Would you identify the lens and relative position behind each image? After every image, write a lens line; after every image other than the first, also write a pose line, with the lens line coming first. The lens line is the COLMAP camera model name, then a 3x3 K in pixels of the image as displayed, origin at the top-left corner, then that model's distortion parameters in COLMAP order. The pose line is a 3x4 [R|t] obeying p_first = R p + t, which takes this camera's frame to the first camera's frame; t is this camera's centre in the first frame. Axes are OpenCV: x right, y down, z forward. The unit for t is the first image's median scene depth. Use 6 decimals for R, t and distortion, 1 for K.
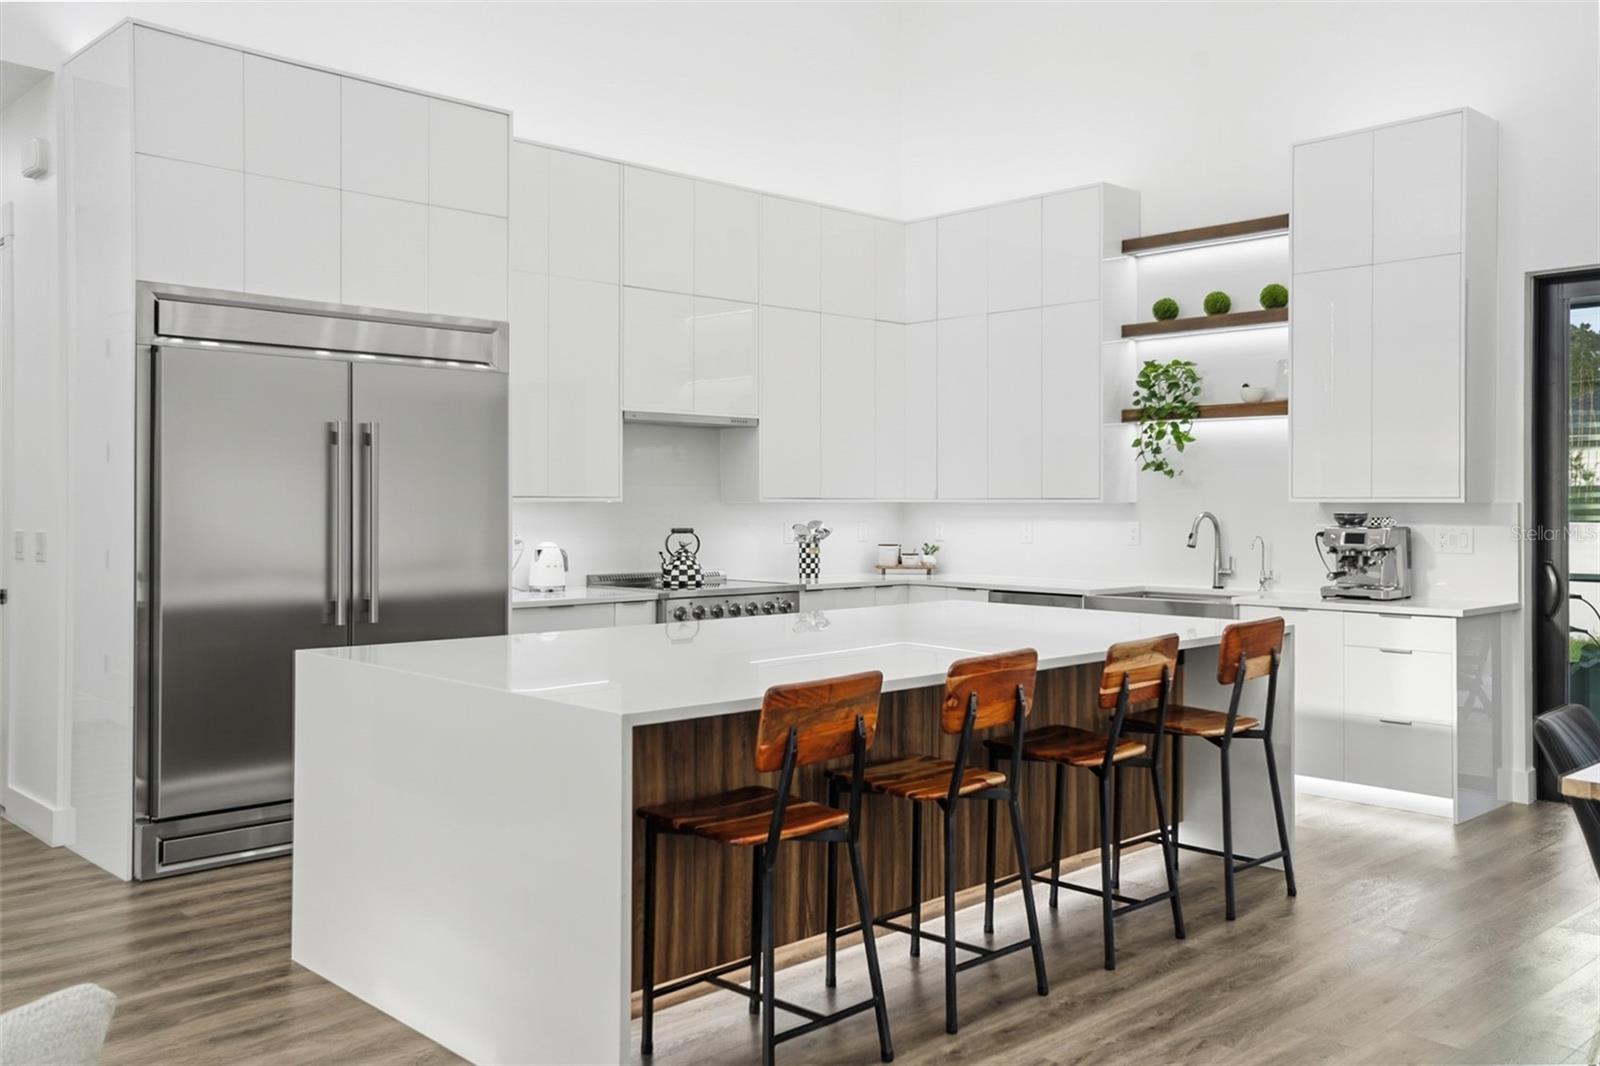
lens RADIAL K [[1343.8, 0, 799.7], [0, 1343.8, 515.8], [0, 0, 1]] dist [0.016349, 0.006607]
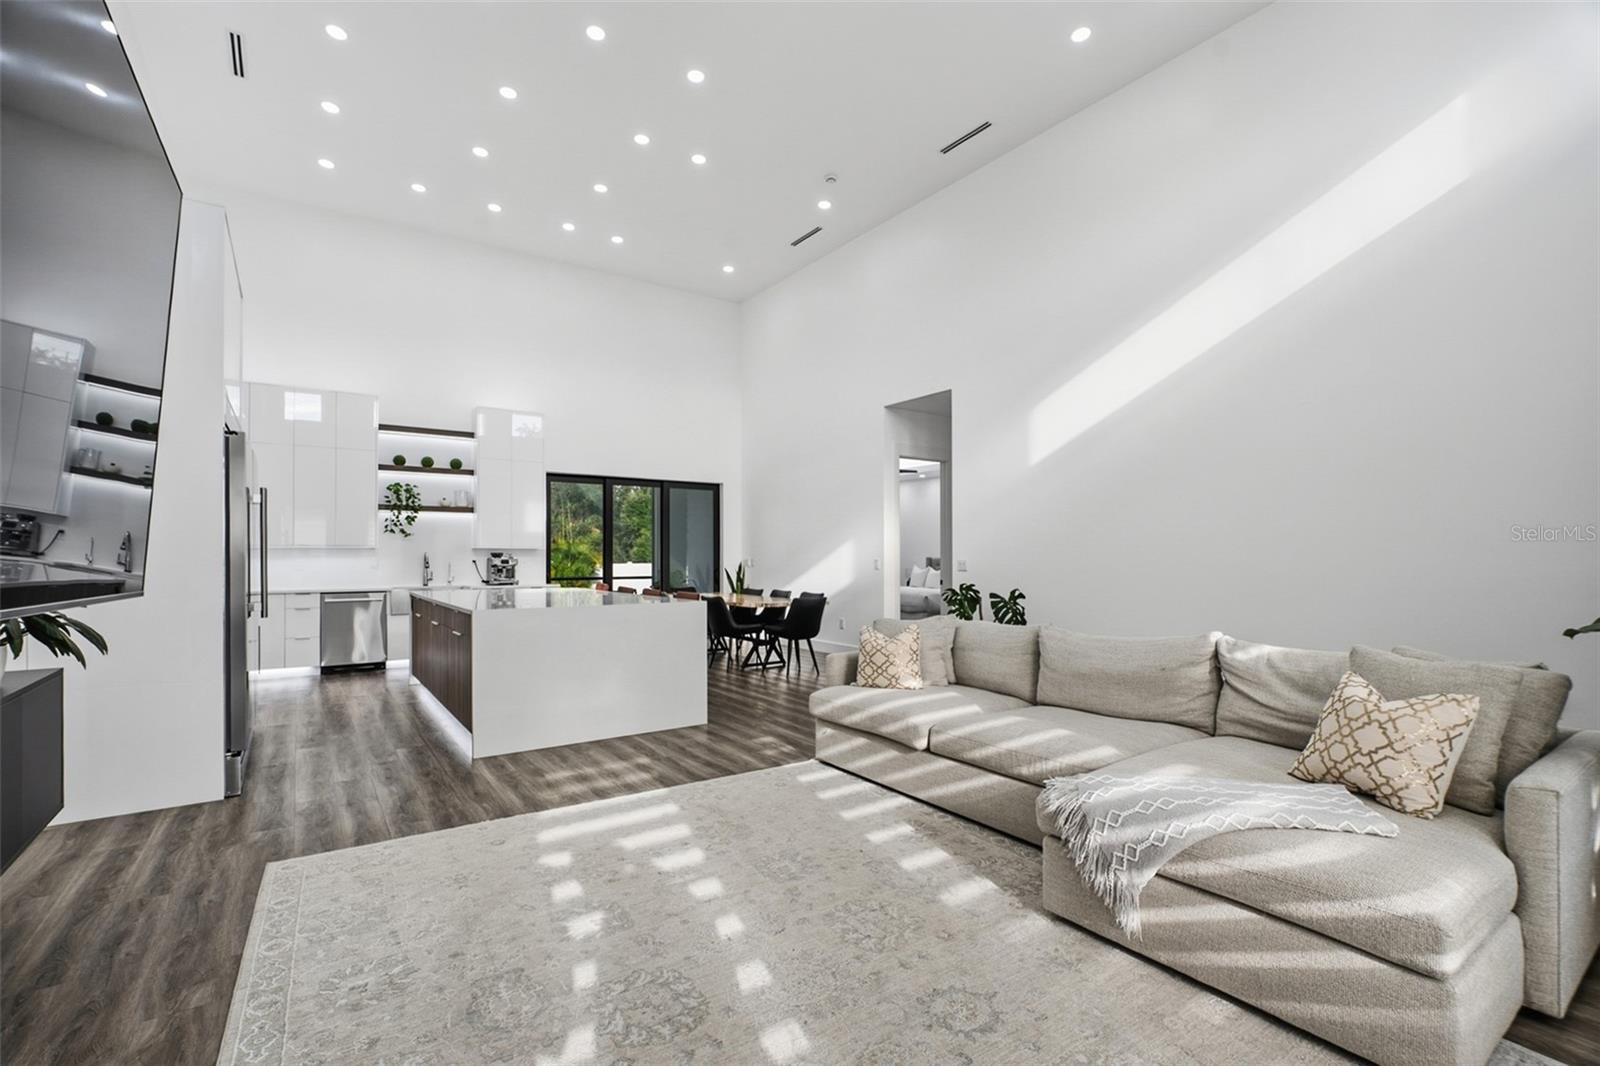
lens RADIAL K [[719.5, 0, 796.8], [0, 719.5, 549.4], [0, 0, 1]] dist [-0.011712, -0.000092]
pose [[0.153145, 0.009637, 0.988157, -0.820907], [0.012906, 0.999848, -0.011751, 0.014682], [-0.988119, 0.014552, 0.152997, 0.196474]]
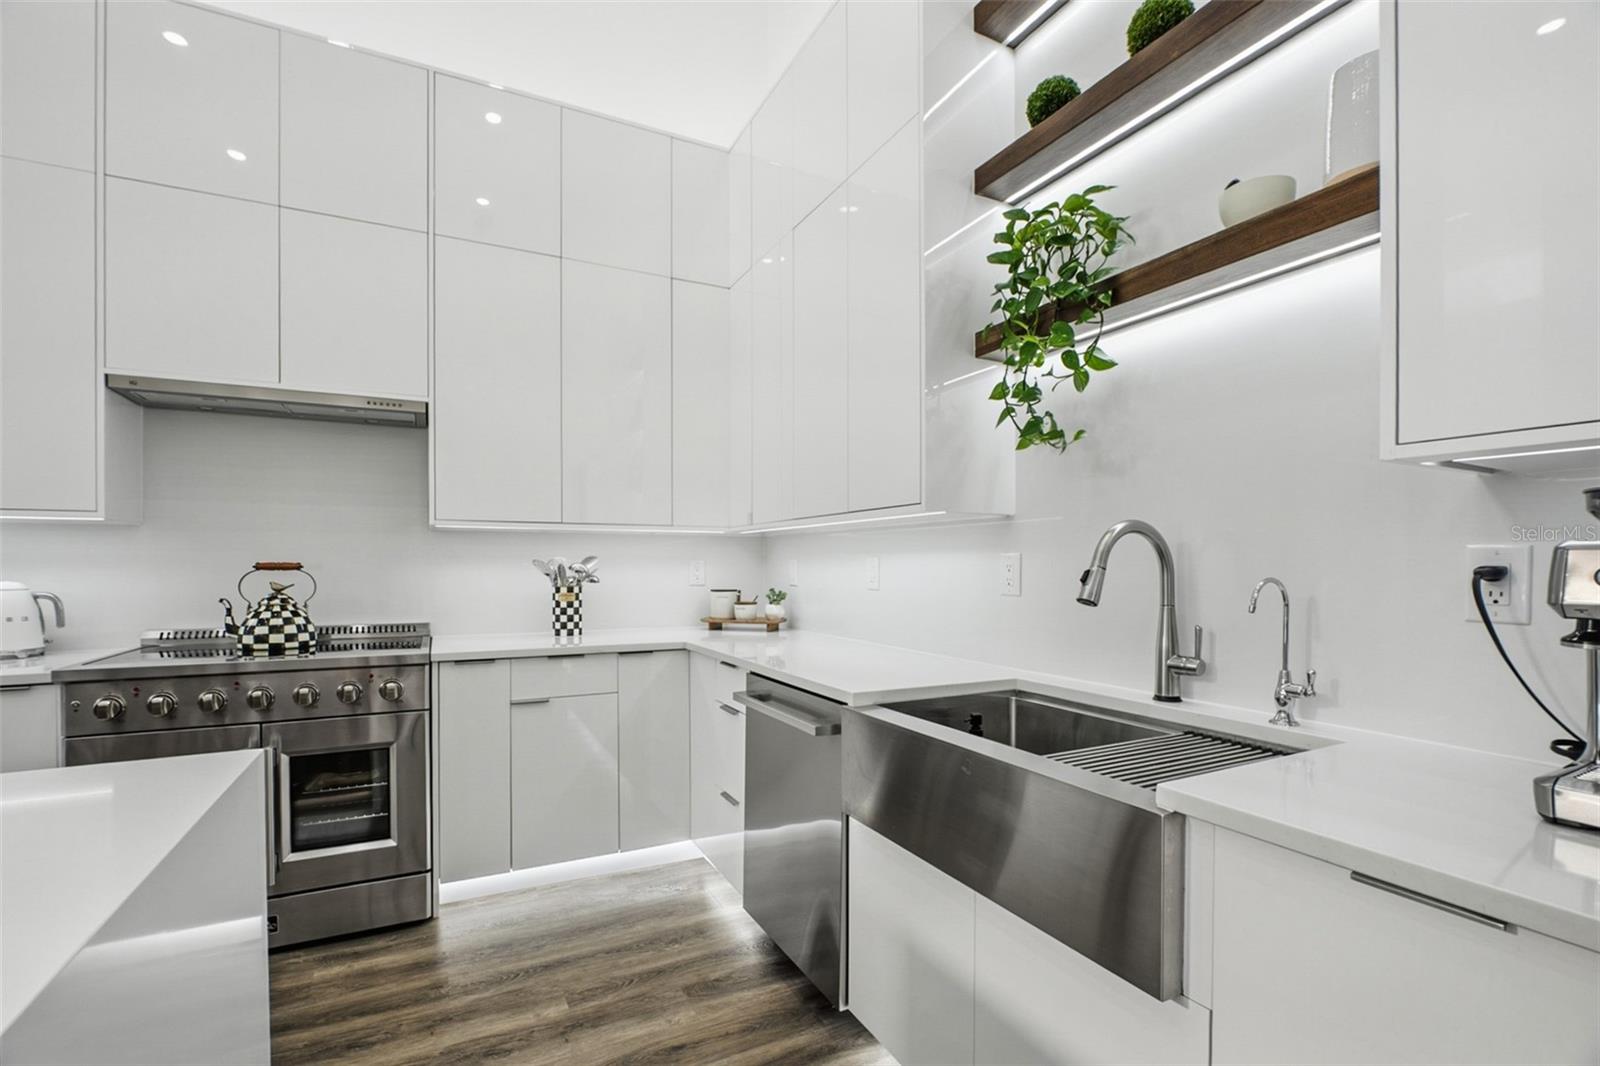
lens RADIAL K [[709.5, 0, 797.7], [0, 709.5, 572.9], [0, 0, 1]] dist [-0.013522, 0.000477]
pose [[0.958187, 0.002775, -0.286130, 0.270876], [-0.002242, 0.999995, 0.002190, 0.013485], [0.286134, -0.001457, 0.958188, 0.775552]]
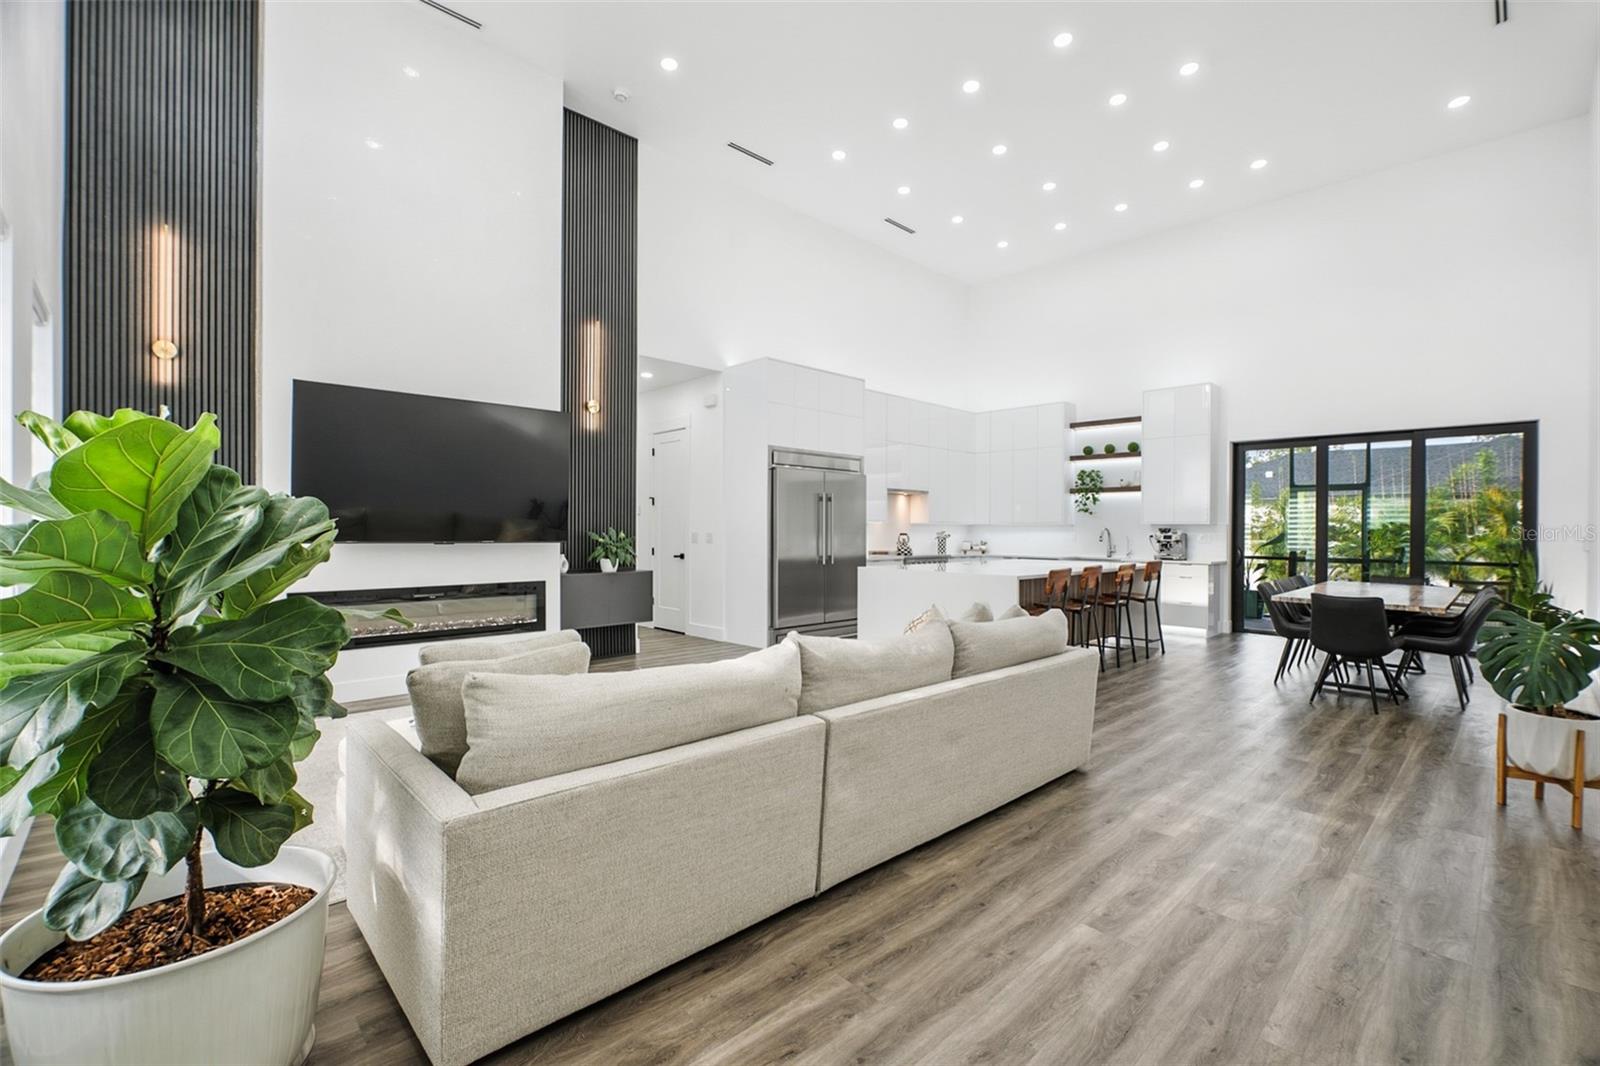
lens RADIAL K [[698.7, 0, 805.2], [0, 698.7, 530.9], [0, 0, 1]] dist [-0.012000, -0.000064]
pose [[0.999989, 0.004562, 0.000811, -0.292932], [-0.004555, 0.999953, -0.008612, 0.017982], [-0.000851, 0.008608, 0.999963, -0.370385]]
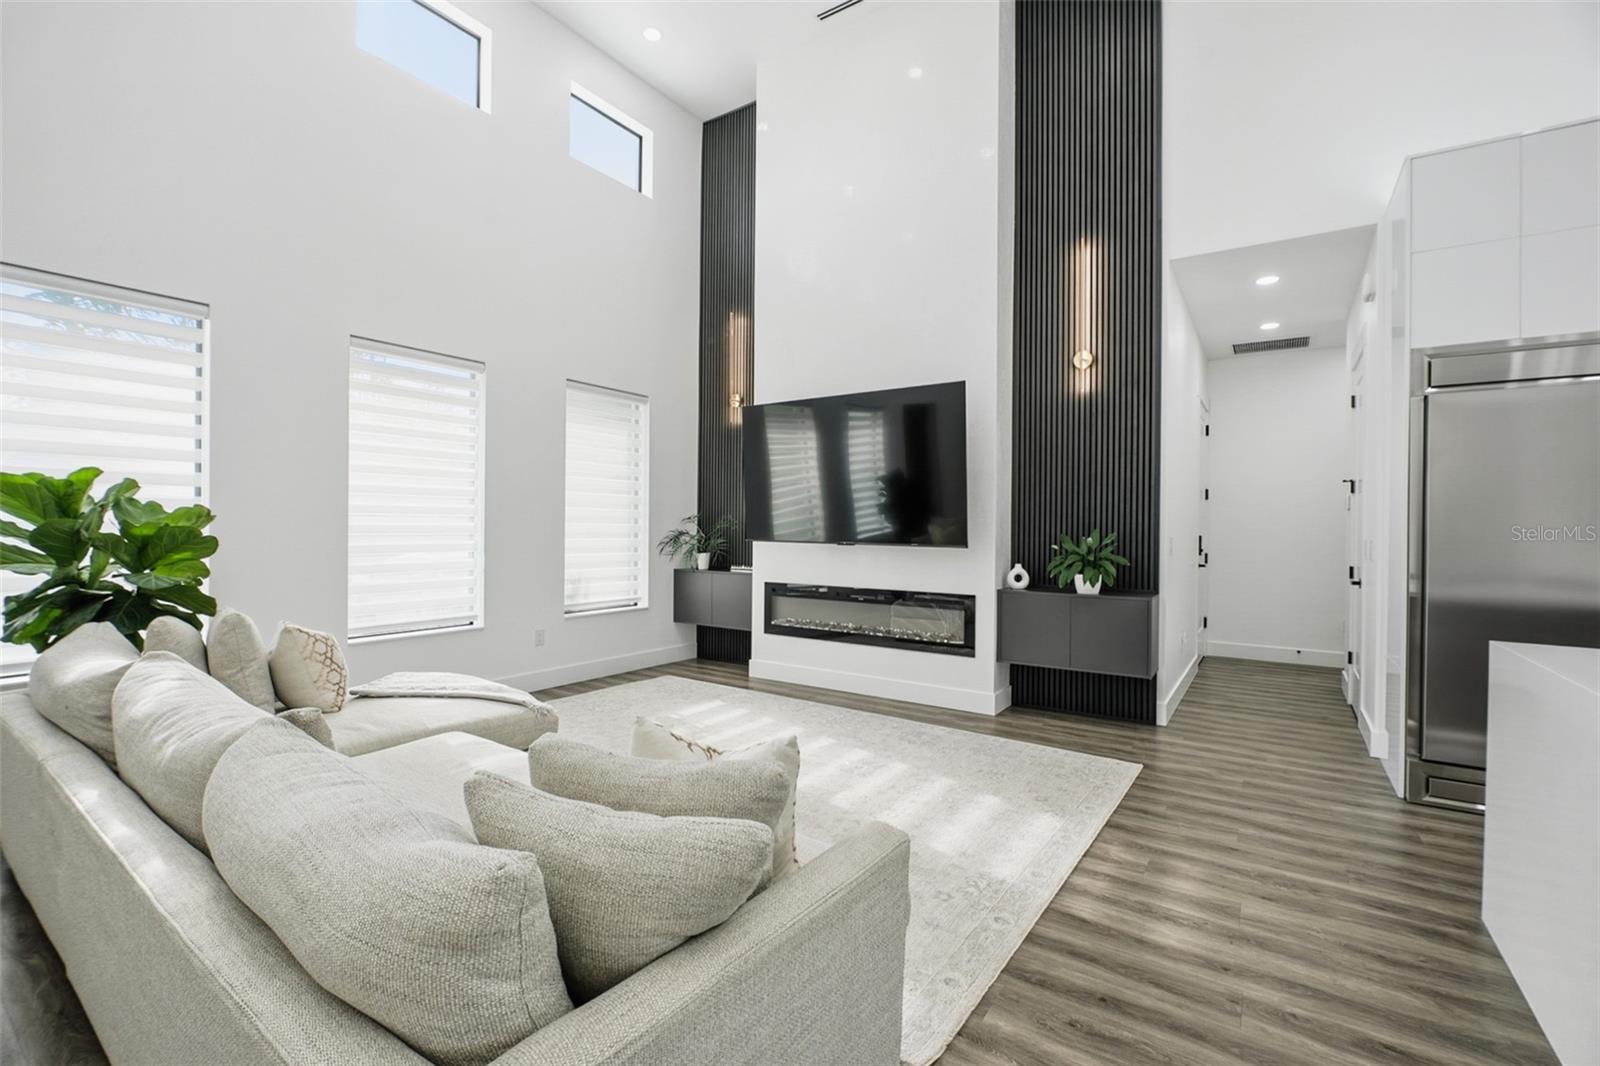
lens RADIAL K [[698.7, 0, 805.2], [0, 698.7, 530.9], [0, 0, 1]] dist [-0.012000, -0.000064]
pose [[0.204621, 0.009439, -0.978796, 0.038234], [-0.019224, 0.999799, 0.005623, 0.008719], [0.978653, 0.017666, 0.204761, 0.196373]]
